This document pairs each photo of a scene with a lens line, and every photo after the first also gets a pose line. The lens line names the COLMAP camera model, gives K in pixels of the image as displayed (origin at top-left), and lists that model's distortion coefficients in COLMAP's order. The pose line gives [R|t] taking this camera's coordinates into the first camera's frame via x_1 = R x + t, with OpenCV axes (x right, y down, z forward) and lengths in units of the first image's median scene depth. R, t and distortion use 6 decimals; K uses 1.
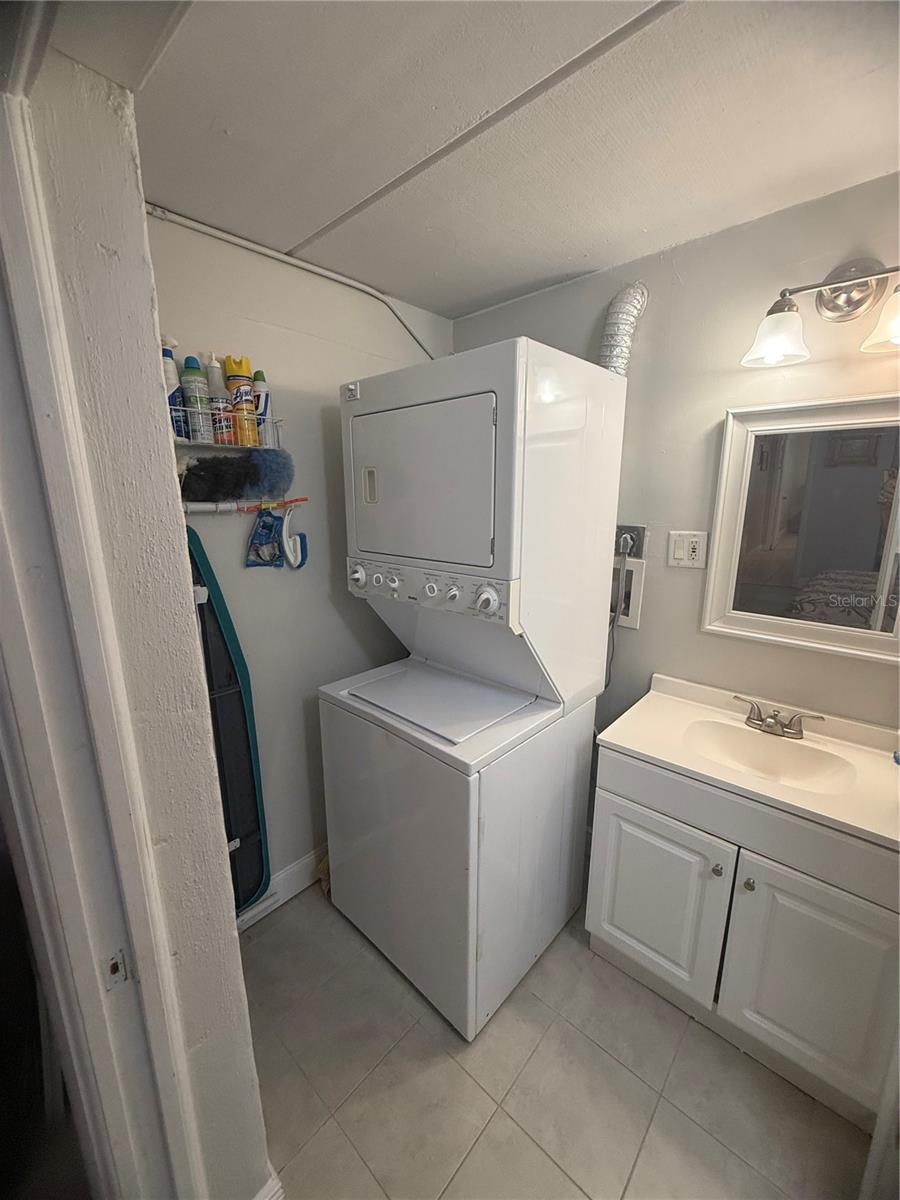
lens RADIAL K [[474.2, 0, 447.2], [0, 474.2, 599.7], [0, 0, 1]] dist [-0.001303, -0.000266]
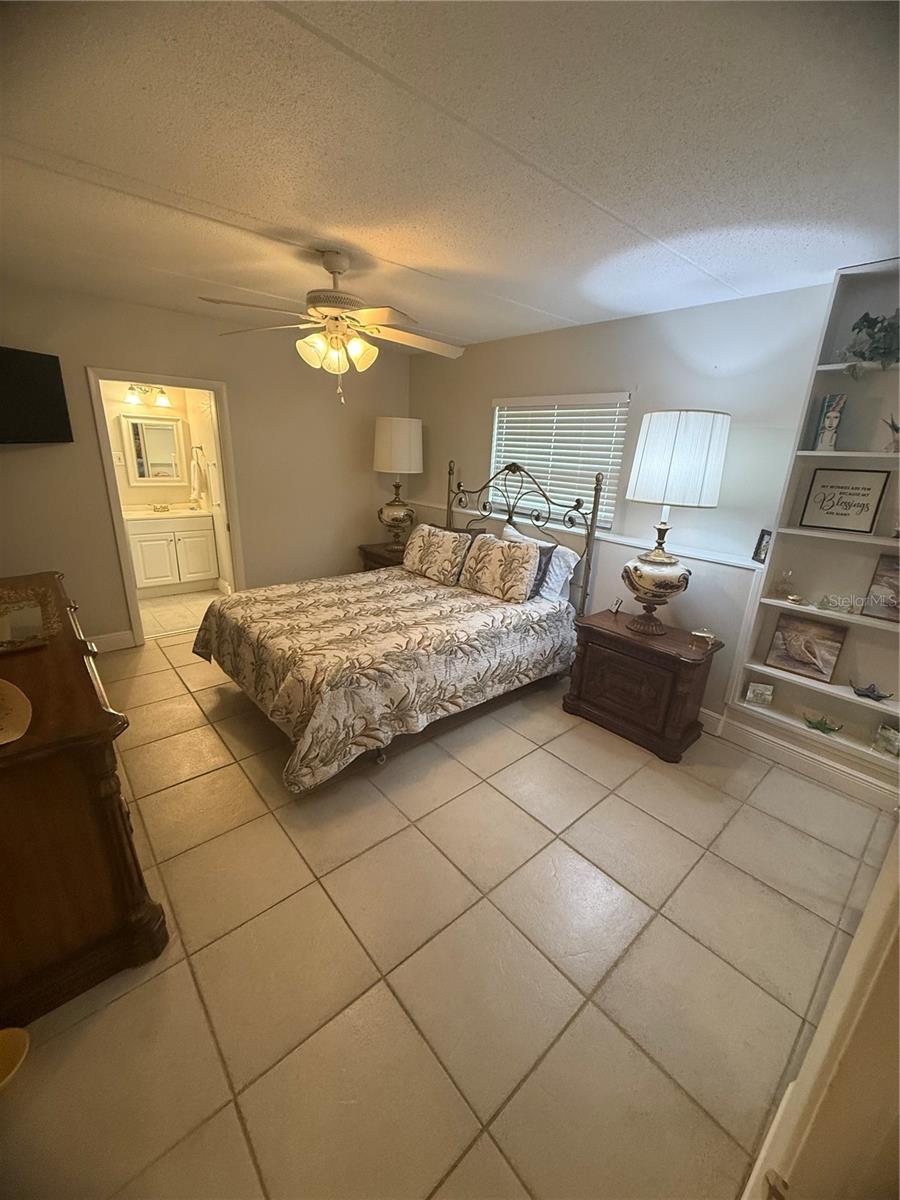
lens RADIAL K [[474.2, 0, 447.2], [0, 474.2, 599.7], [0, 0, 1]] dist [-0.001303, -0.000266]
pose [[0.114257, -0.292982, 0.949267, -2.753731], [0.176830, 0.946263, 0.270771, 0.344078], [-0.977587, 0.136921, 0.159925, -1.623645]]
